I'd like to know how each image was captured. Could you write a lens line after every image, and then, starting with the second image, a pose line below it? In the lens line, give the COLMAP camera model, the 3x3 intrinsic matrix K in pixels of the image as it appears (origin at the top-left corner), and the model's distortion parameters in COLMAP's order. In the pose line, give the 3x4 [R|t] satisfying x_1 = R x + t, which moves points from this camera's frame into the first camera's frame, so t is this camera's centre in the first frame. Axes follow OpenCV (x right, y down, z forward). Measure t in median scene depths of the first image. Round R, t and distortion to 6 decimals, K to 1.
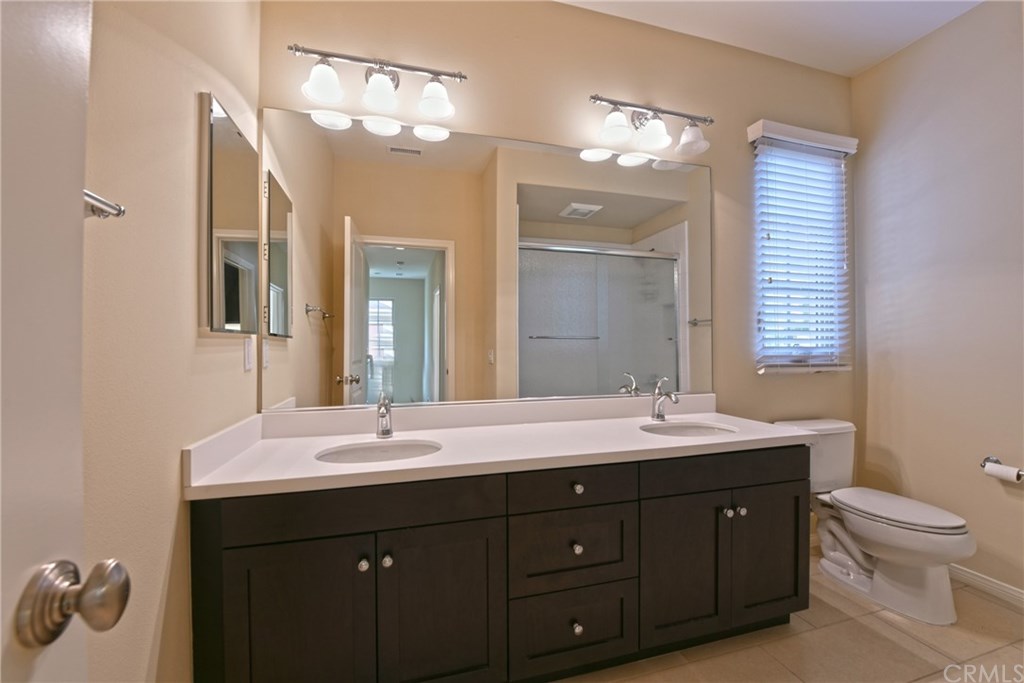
lens RADIAL K [[415.6, 0, 514.2], [0, 415.6, 341.9], [0, 0, 1]] dist [-0.016140, -0.002511]
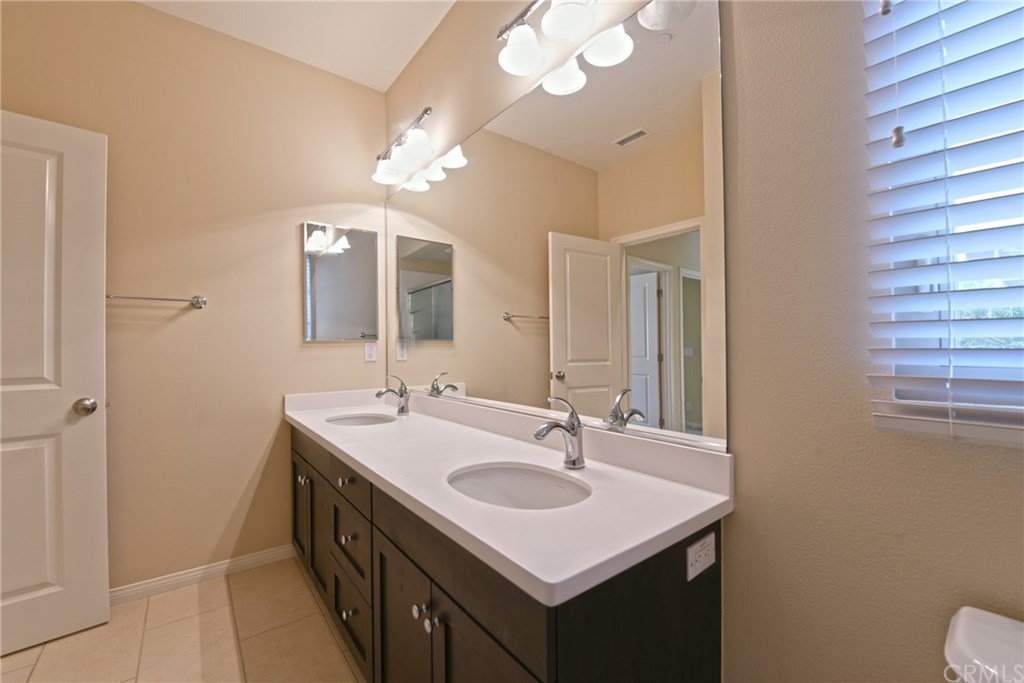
lens RADIAL K [[415.6, 0, 507.9], [0, 415.6, 344.1], [0, 0, 1]] dist [-0.016140, -0.002511]
pose [[0.377959, -0.007377, -0.925793, 0.823225], [0.014408, 0.999894, -0.002086, 0.005259], [0.925710, -0.012551, 0.378026, 0.628864]]
